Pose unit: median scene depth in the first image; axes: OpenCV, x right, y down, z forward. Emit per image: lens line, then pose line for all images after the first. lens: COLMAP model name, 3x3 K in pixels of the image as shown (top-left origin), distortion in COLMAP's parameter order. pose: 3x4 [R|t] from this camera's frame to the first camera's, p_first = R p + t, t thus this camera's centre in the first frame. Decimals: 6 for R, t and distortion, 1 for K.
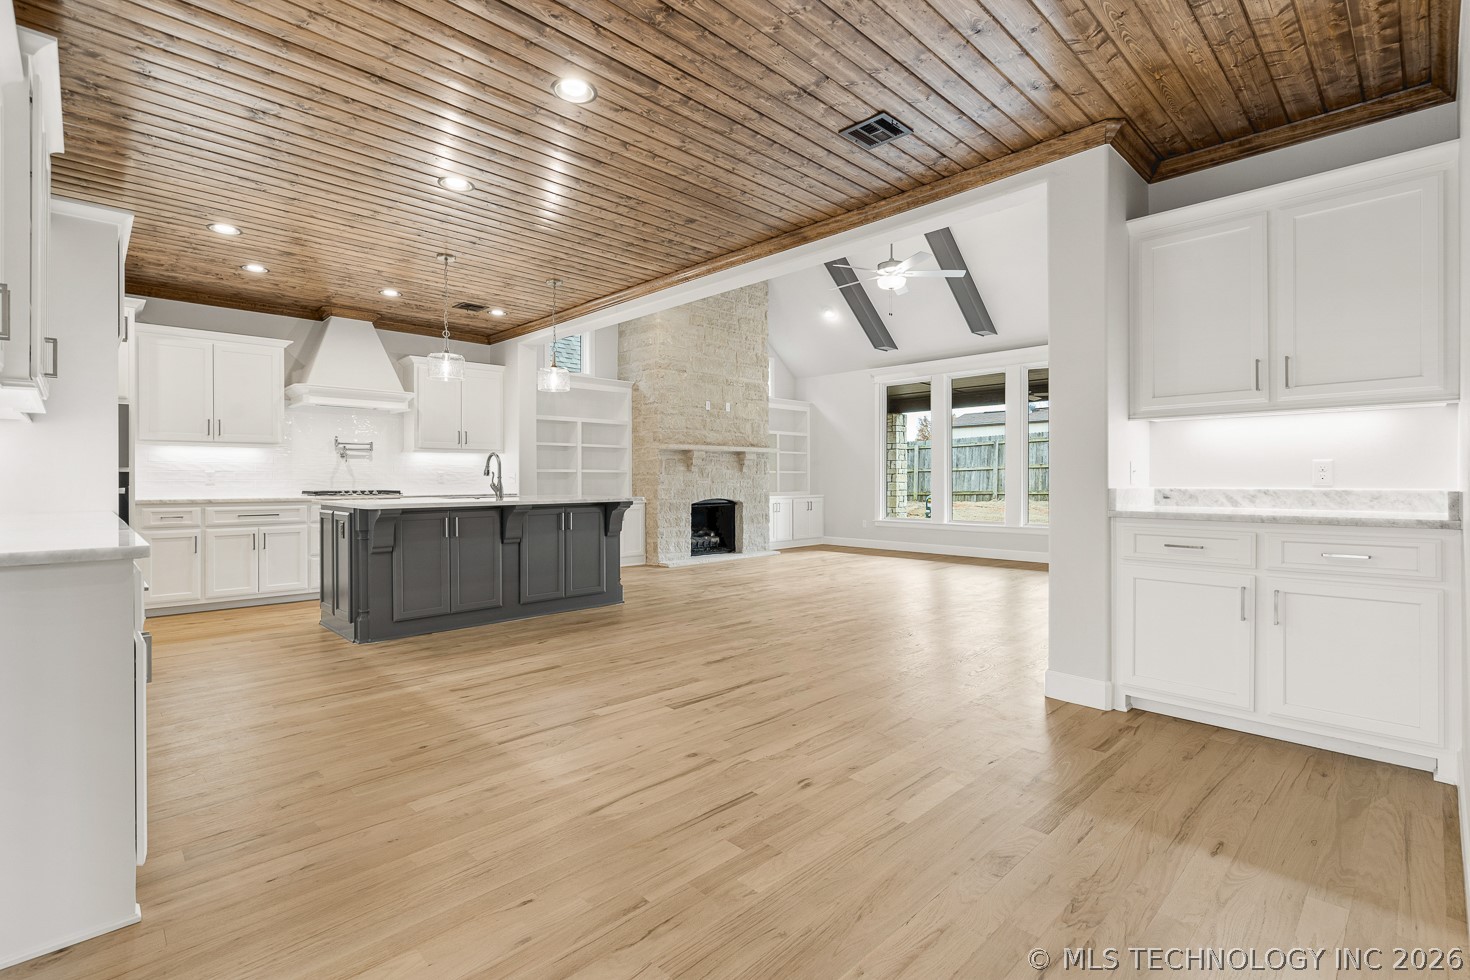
lens RADIAL K [[681.6, 0, 725.7], [0, 681.6, 479.7], [0, 0, 1]] dist [-0.004473, 0.001803]
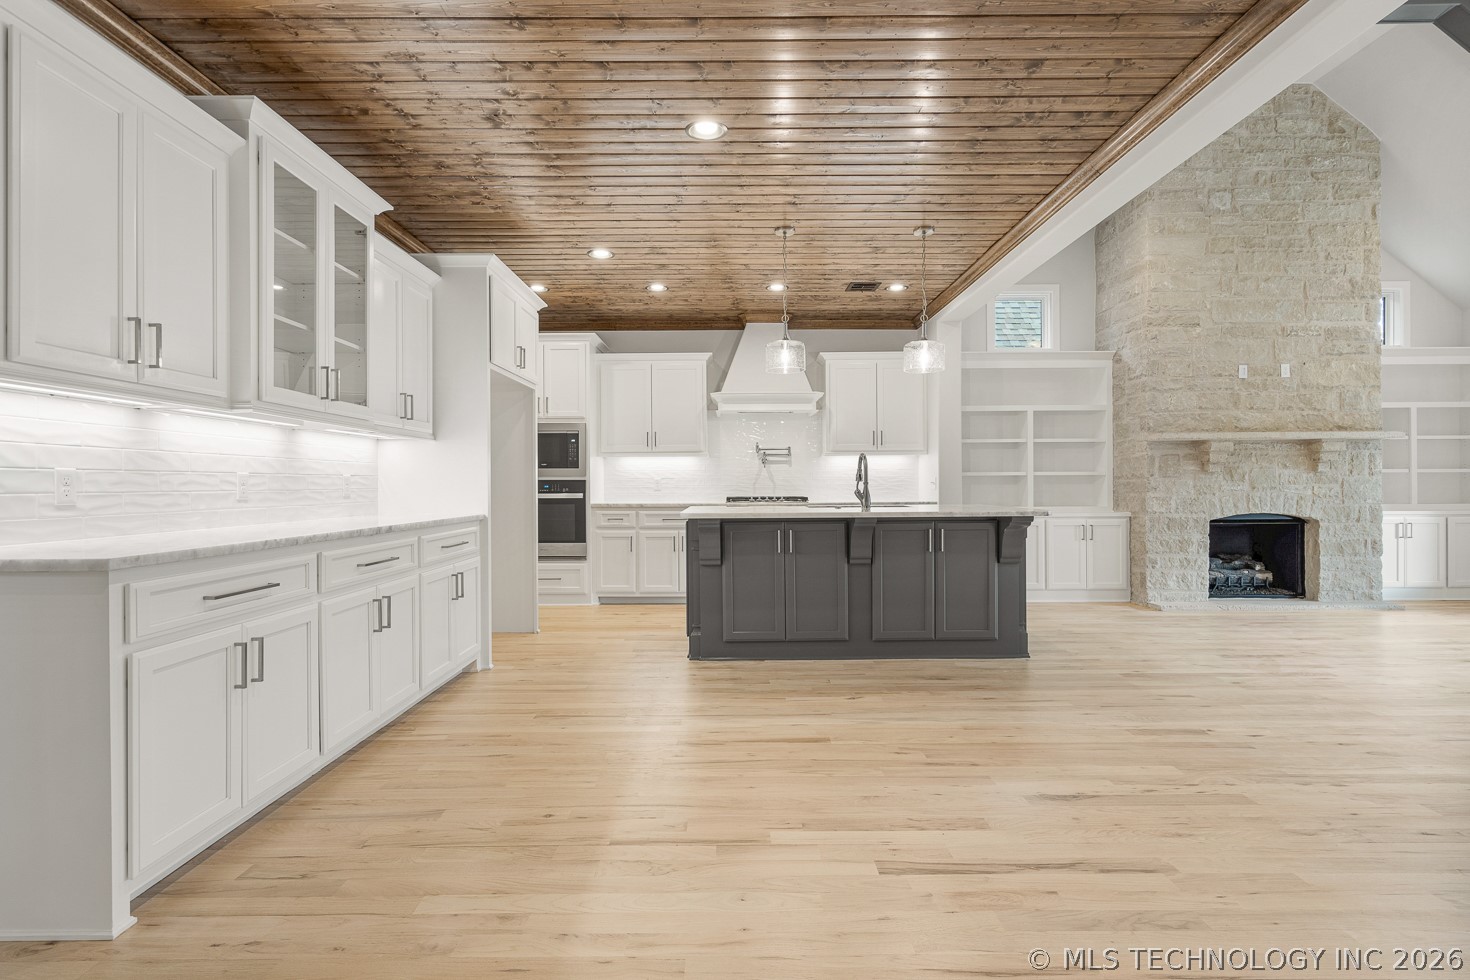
lens RADIAL K [[704.6, 0, 728.9], [0, 704.6, 488.5], [0, 0, 1]] dist [-0.001633, 0.002427]
pose [[0.717779, 0.001569, -0.696269, 0.129781], [0.003345, 0.999978, 0.005702, -0.001959], [0.696263, -0.006422, 0.717758, 0.235963]]
